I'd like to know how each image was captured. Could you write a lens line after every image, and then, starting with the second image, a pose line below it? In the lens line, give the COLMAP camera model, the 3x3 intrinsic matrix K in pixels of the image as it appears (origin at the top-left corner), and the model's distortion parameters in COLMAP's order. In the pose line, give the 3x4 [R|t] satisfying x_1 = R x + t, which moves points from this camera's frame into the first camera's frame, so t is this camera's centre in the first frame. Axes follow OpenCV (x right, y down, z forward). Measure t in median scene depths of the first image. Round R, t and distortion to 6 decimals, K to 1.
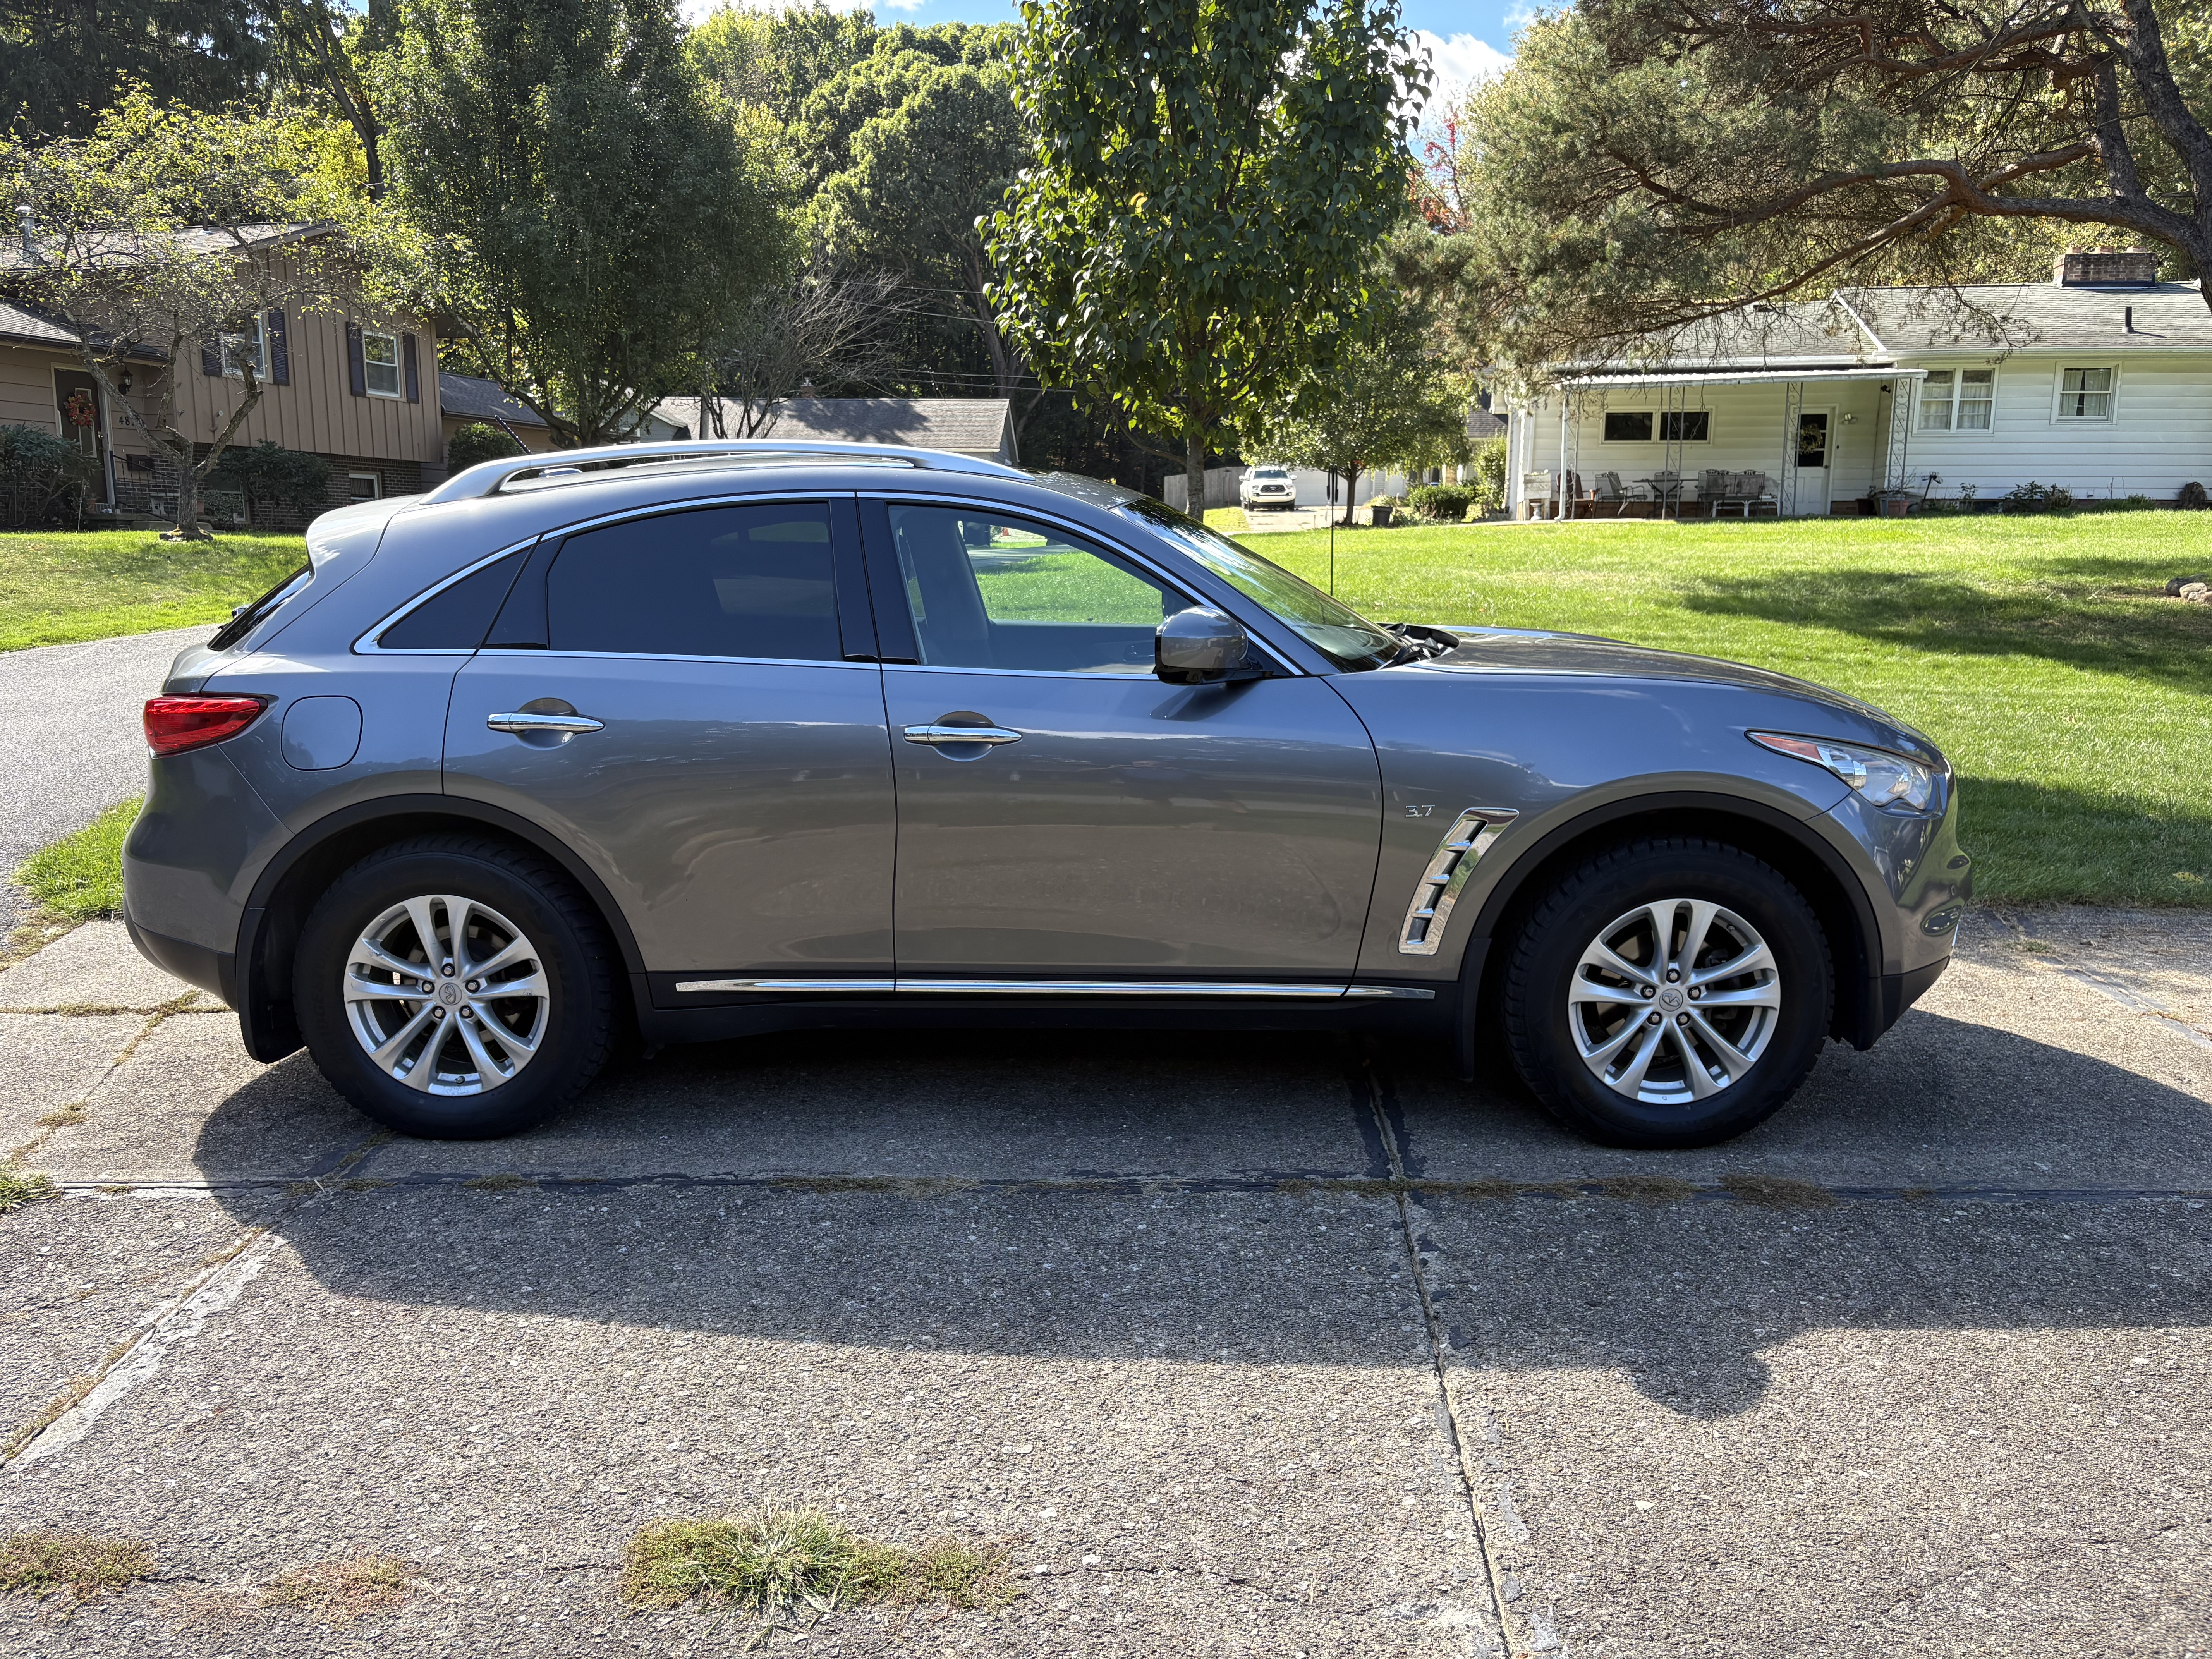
lens RADIAL K [[1694.5, 0, 1097.1], [0, 1694.5, 853.8], [0, 0, 1]] dist [0.031494, -0.038117]
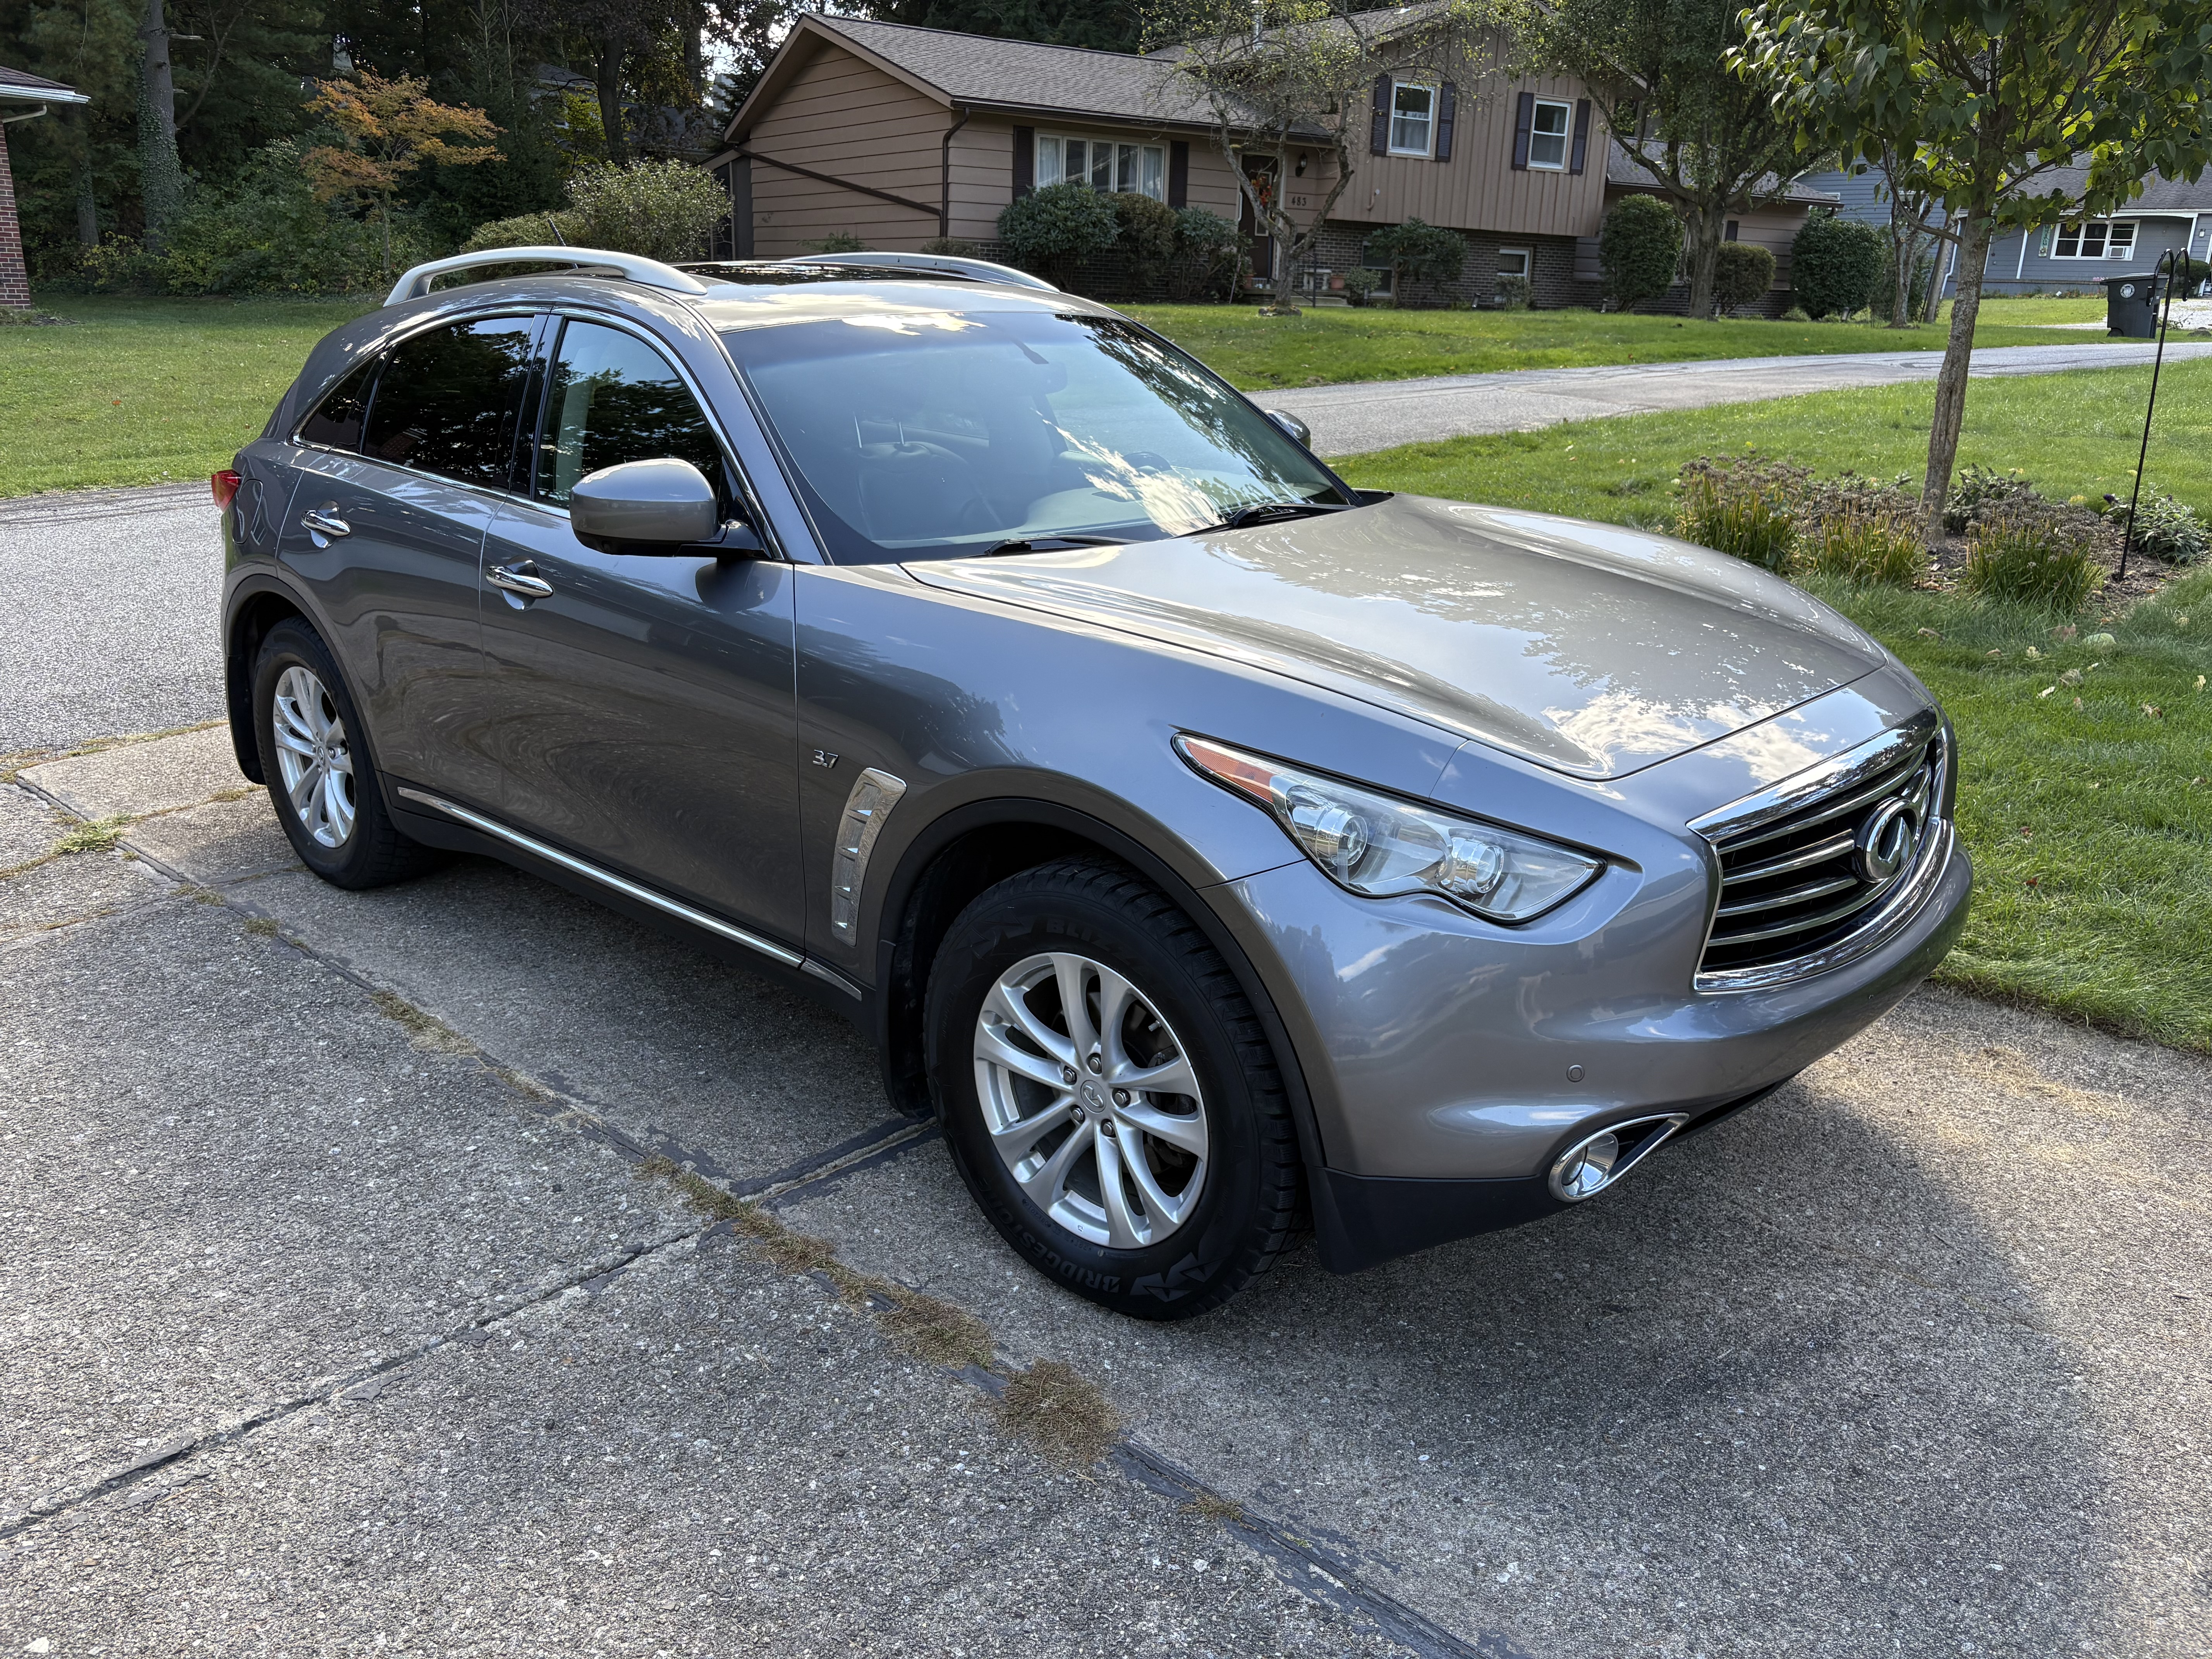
lens RADIAL K [[1694.5, 0, 1097.1], [0, 1694.5, 853.8], [0, 0, 1]] dist [0.031494, -0.038117]
pose [[0.753238, 0.223336, -0.618671, 0.740860], [-0.145372, 0.973856, 0.174562, -0.130195], [0.641482, -0.041549, 0.766012, 0.478107]]
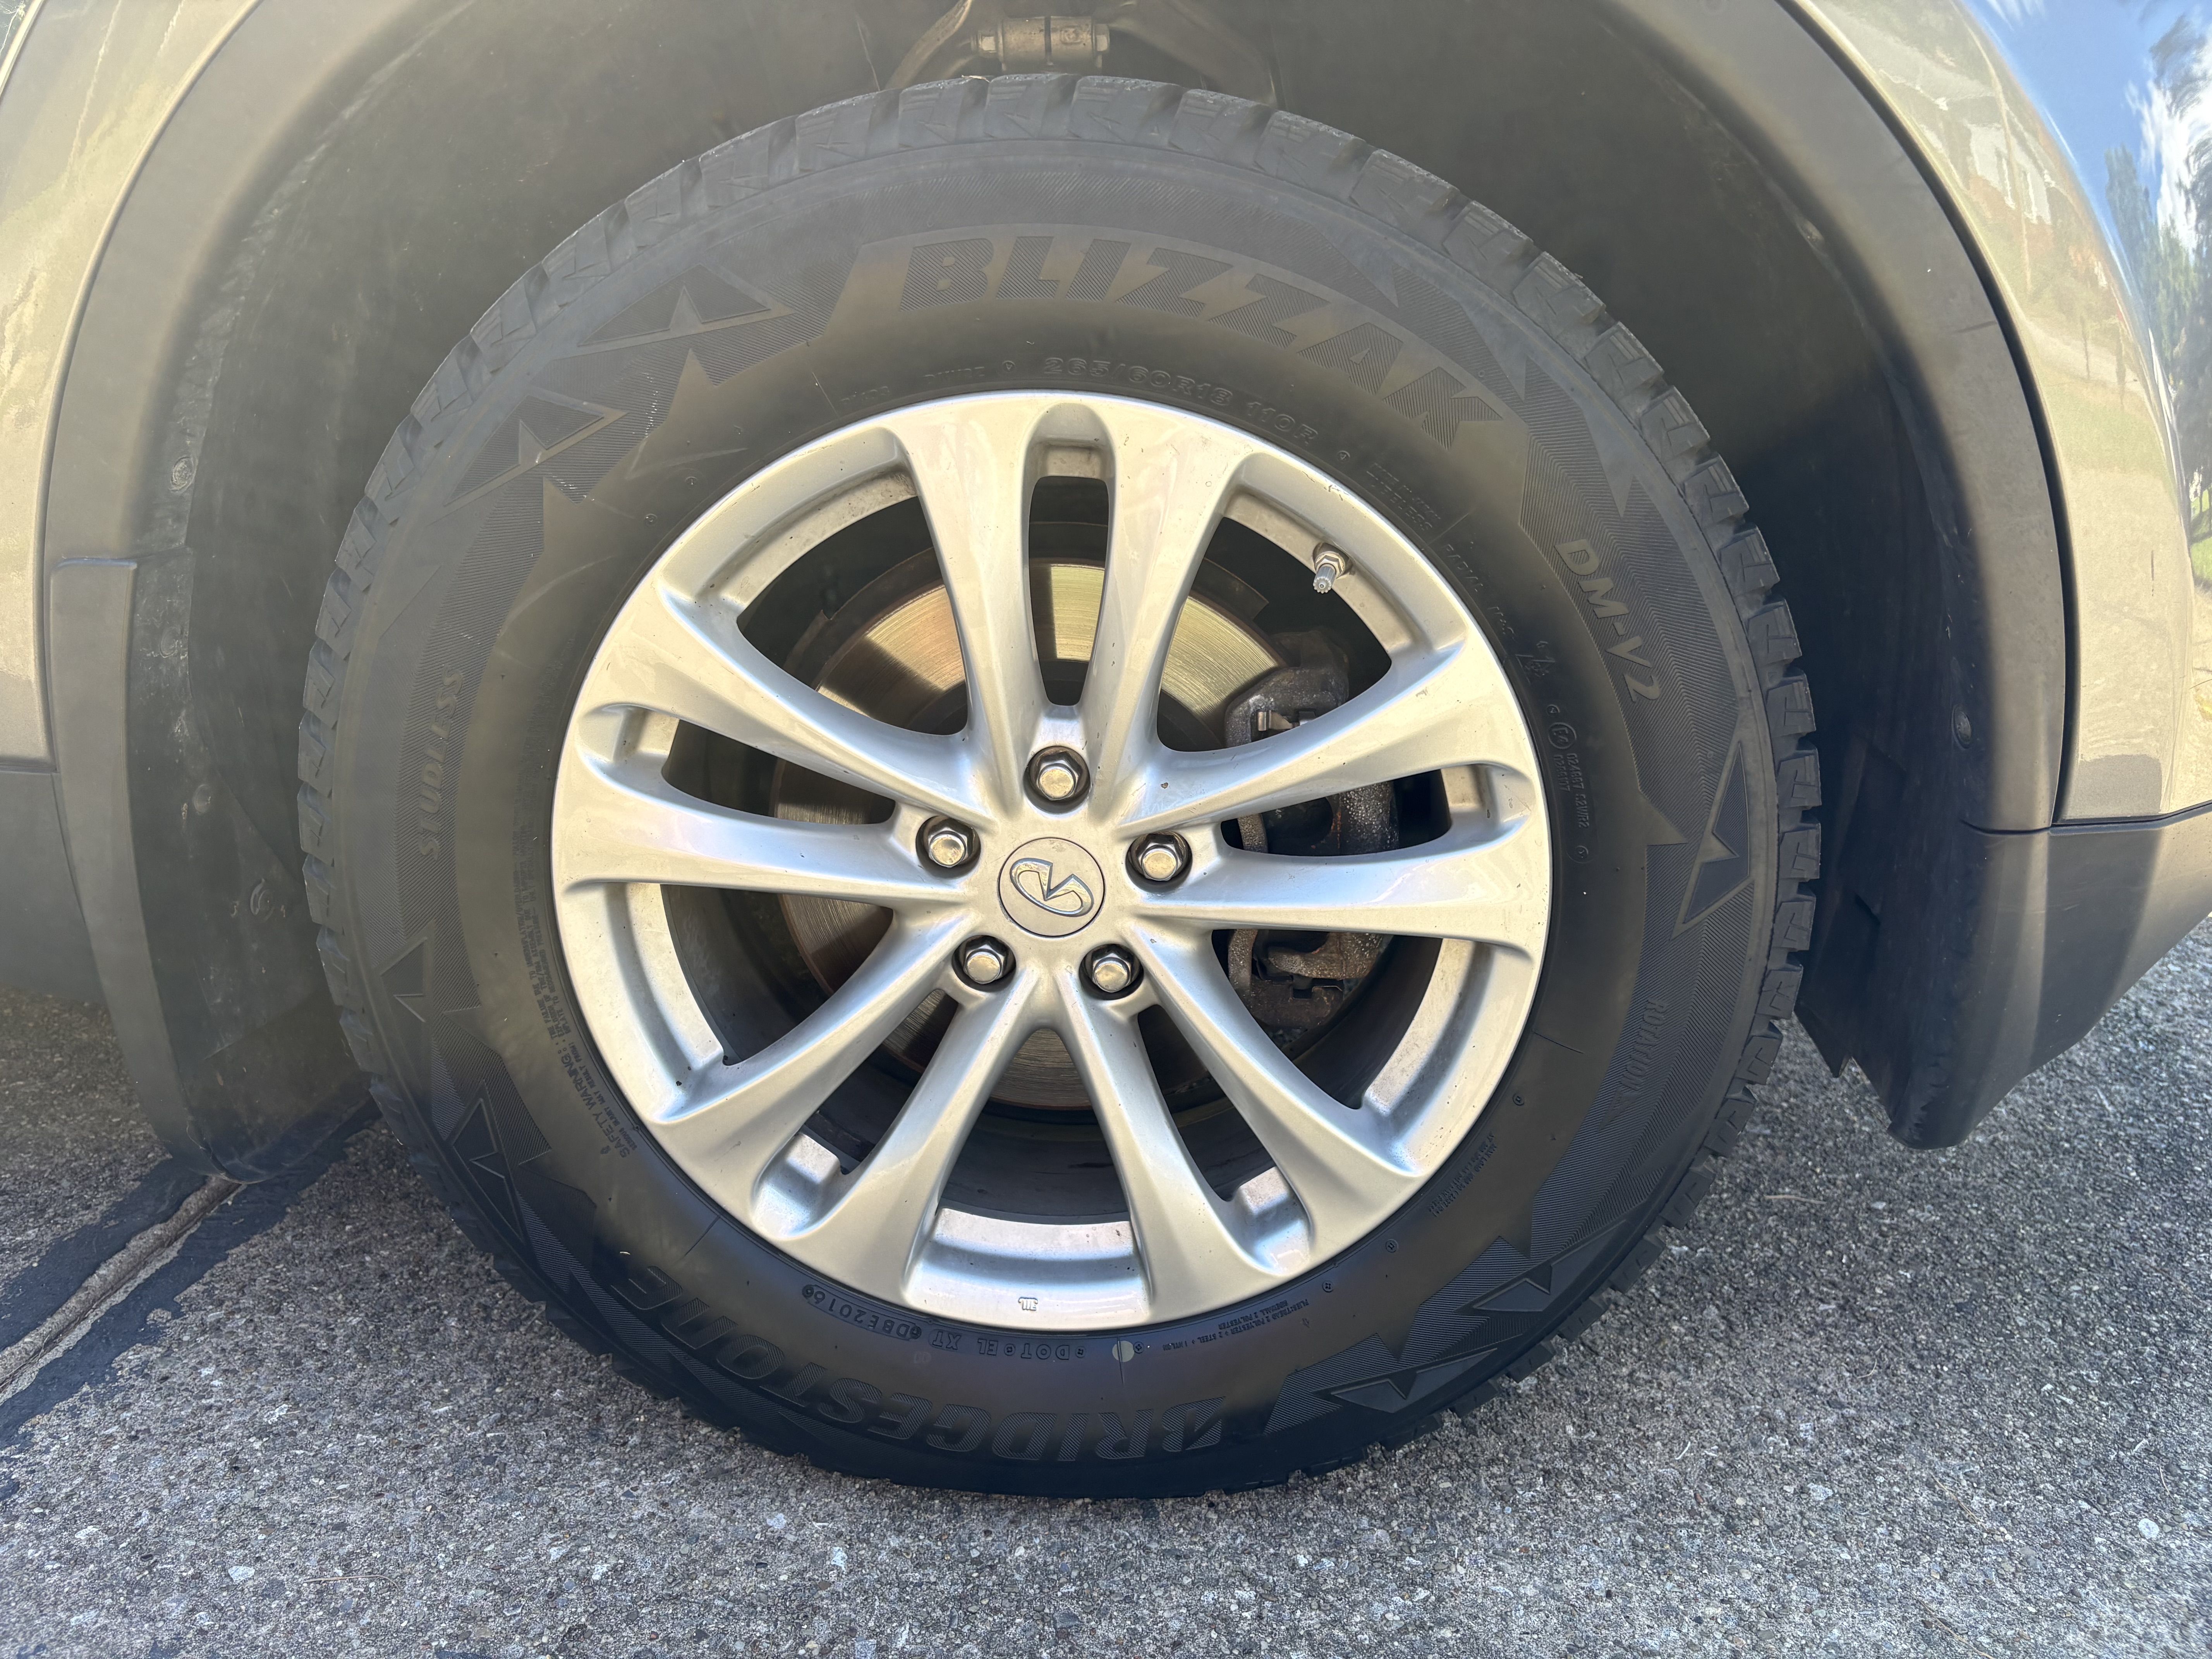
lens RADIAL K [[1694.5, 0, 1097.1], [0, 1694.5, 853.8], [0, 0, 1]] dist [0.031494, -0.038117]
pose [[0.998244, 0.046487, -0.036715, 0.350661], [-0.040310, 0.987245, 0.154022, 0.047359], [0.043407, -0.152272, 0.987385, 0.785882]]
